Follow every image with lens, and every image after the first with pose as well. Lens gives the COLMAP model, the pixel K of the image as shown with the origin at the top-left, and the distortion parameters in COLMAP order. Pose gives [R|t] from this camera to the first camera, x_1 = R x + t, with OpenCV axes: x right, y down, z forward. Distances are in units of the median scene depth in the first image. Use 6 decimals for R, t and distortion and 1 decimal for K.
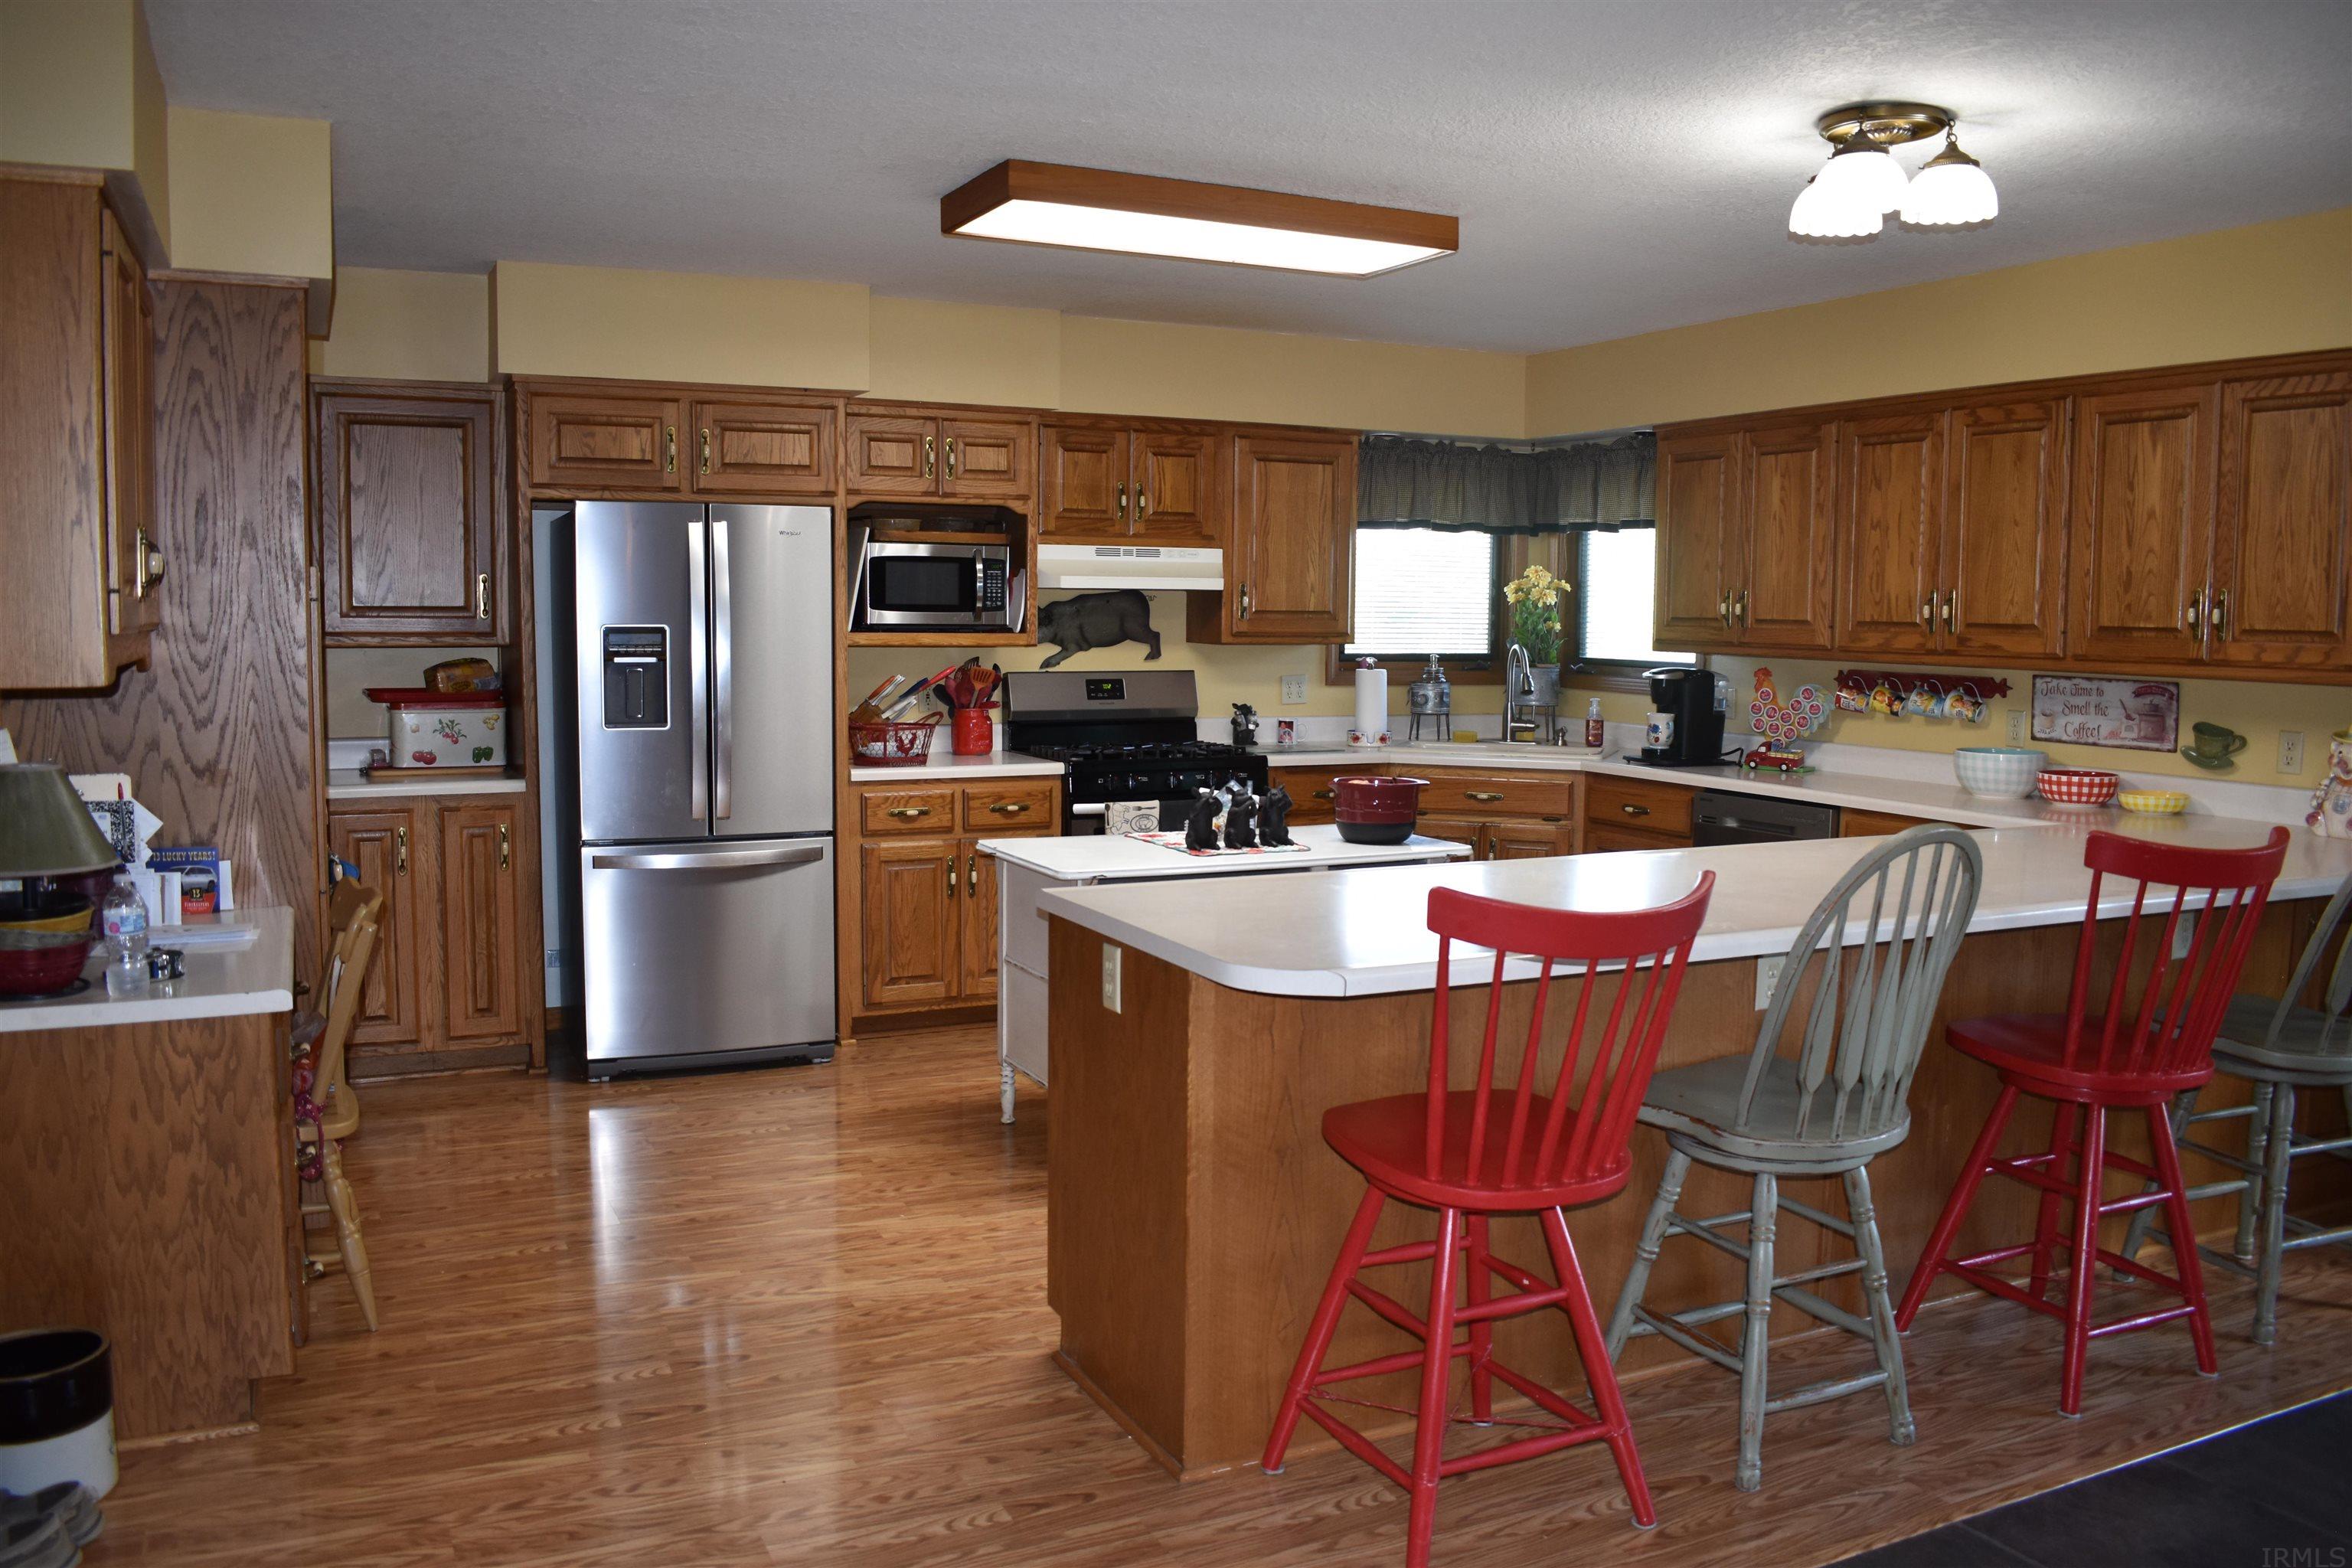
lens RADIAL K [[1831.7, 0, 1172.8], [0, 1831.7, 786.7], [0, 0, 1]] dist [-0.097822, 0.017408]
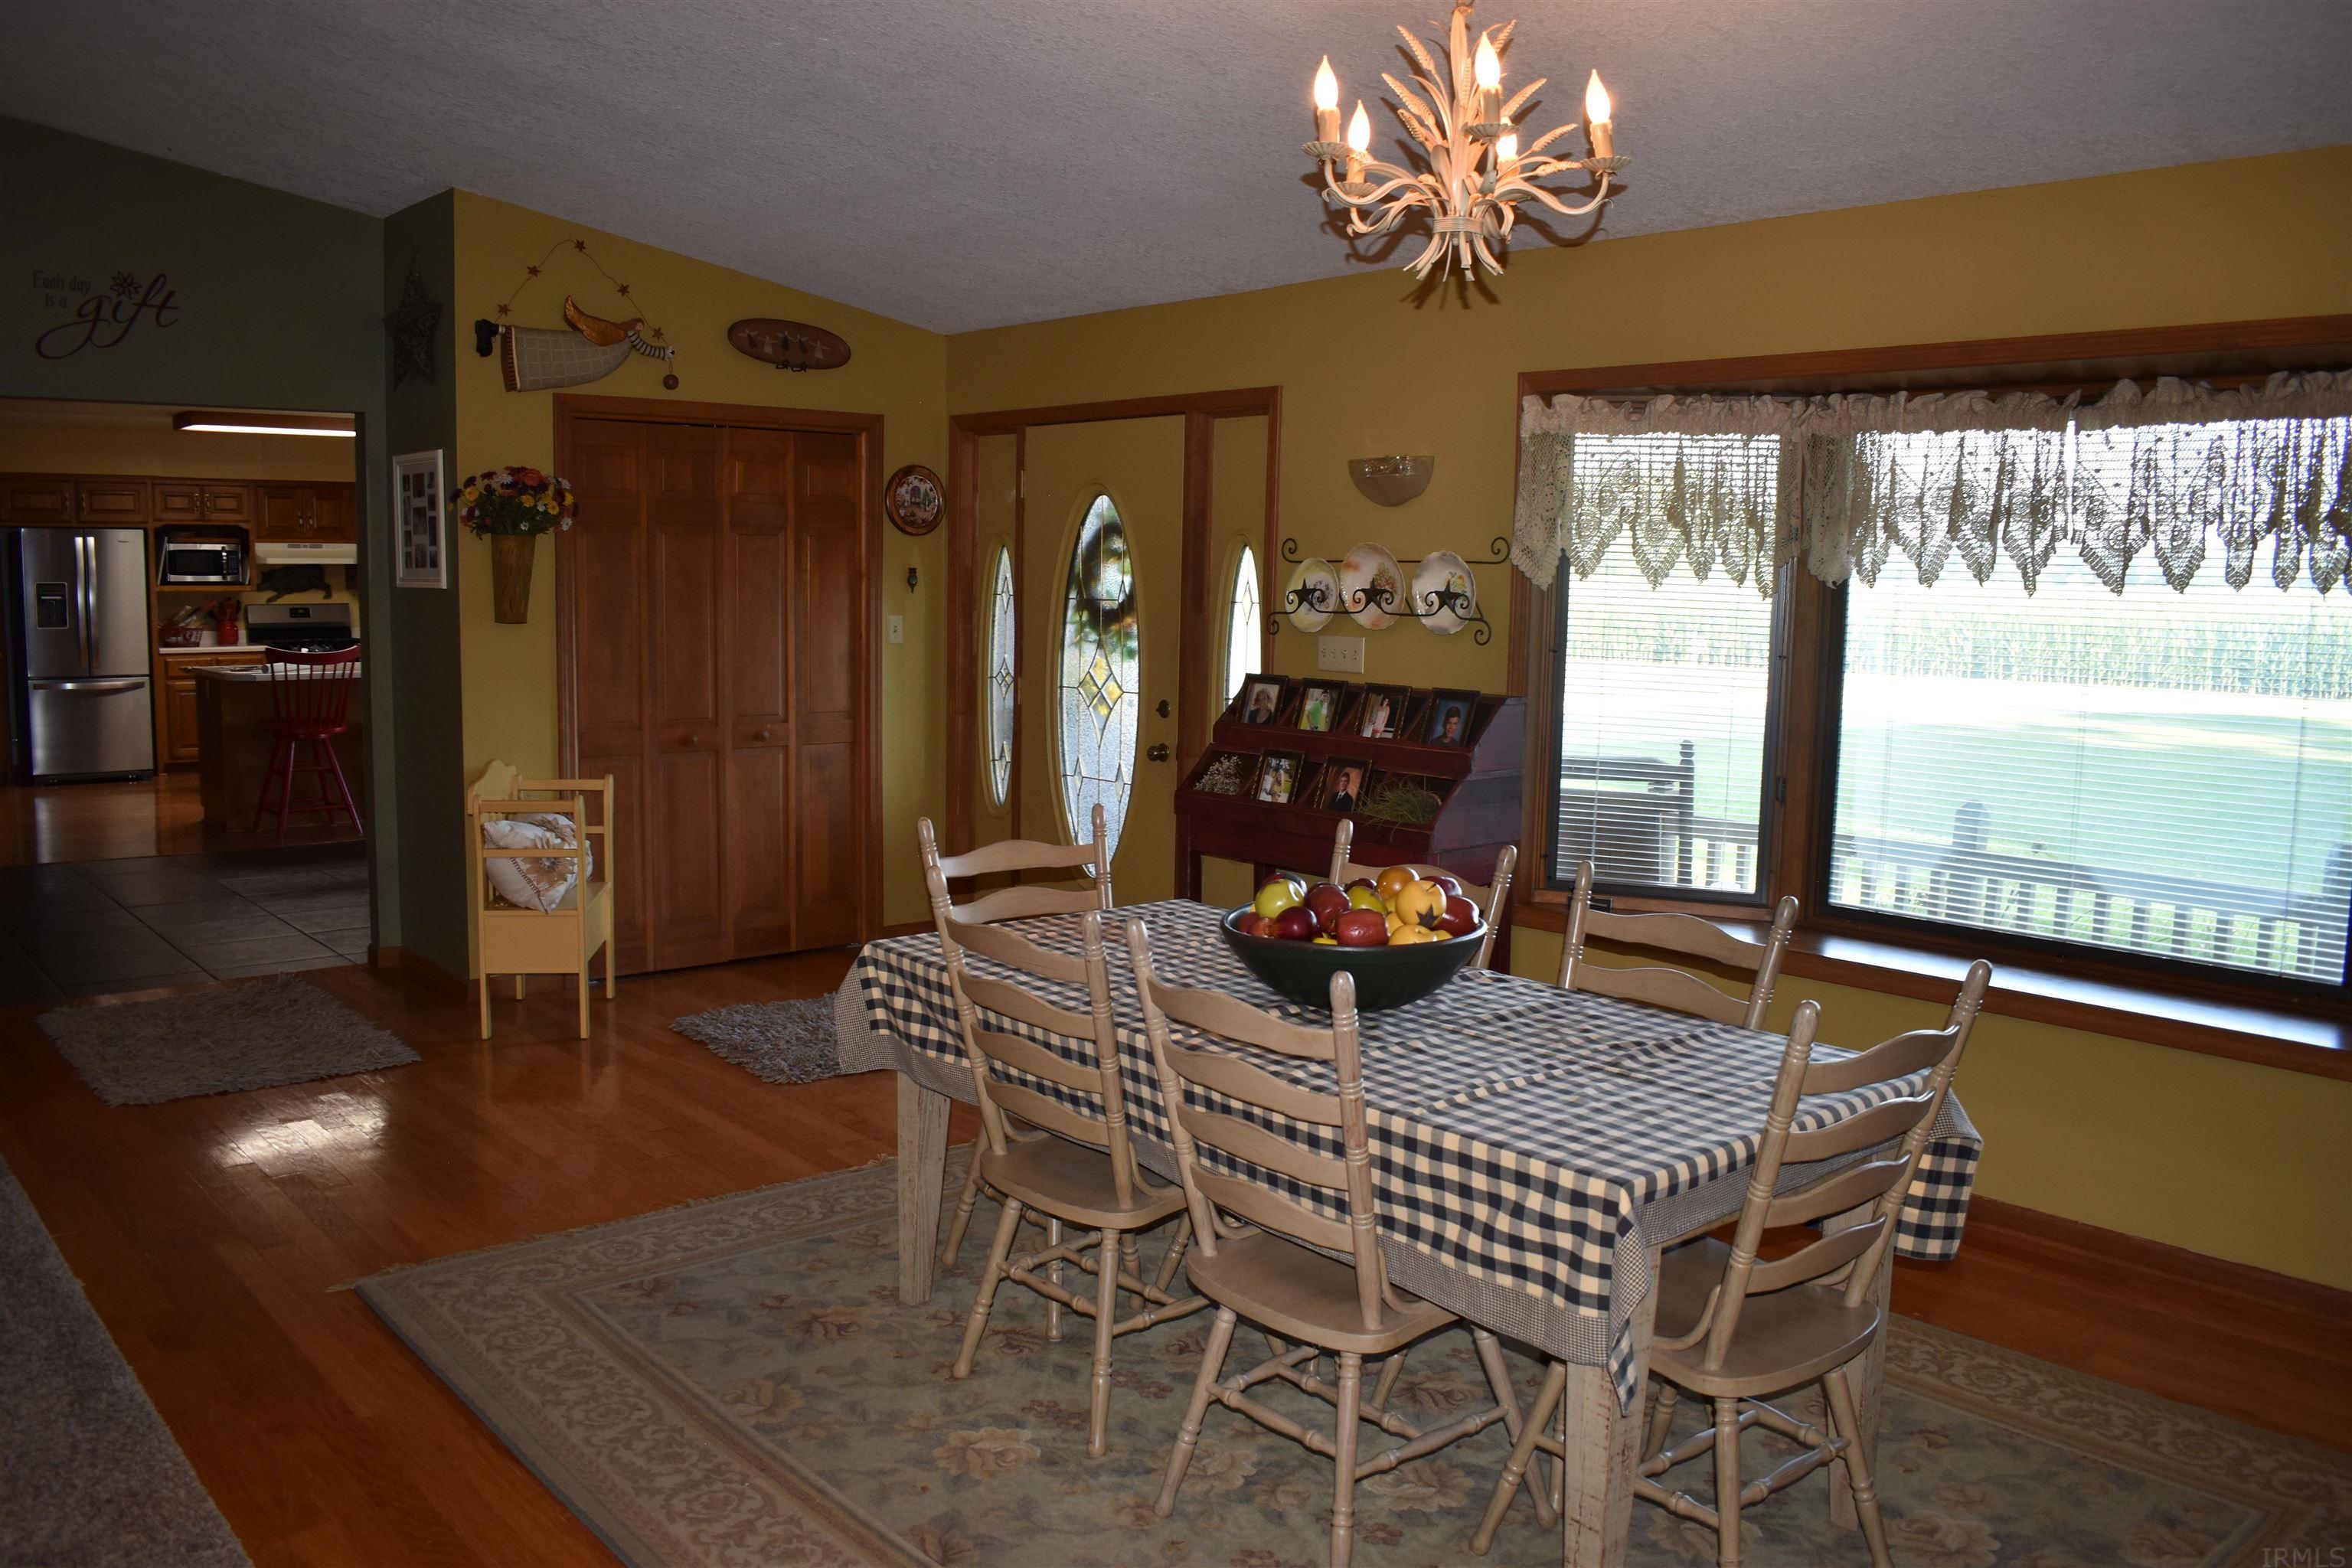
lens RADIAL K [[1831.7, 0, 1172.8], [0, 1831.7, 786.7], [0, 0, 1]] dist [-0.097822, 0.017408]
pose [[0.966585, -0.029351, 0.254660, 0.434583], [0.025723, 0.999515, 0.017566, 0.145748], [-0.255052, -0.010428, 0.966871, -1.319513]]
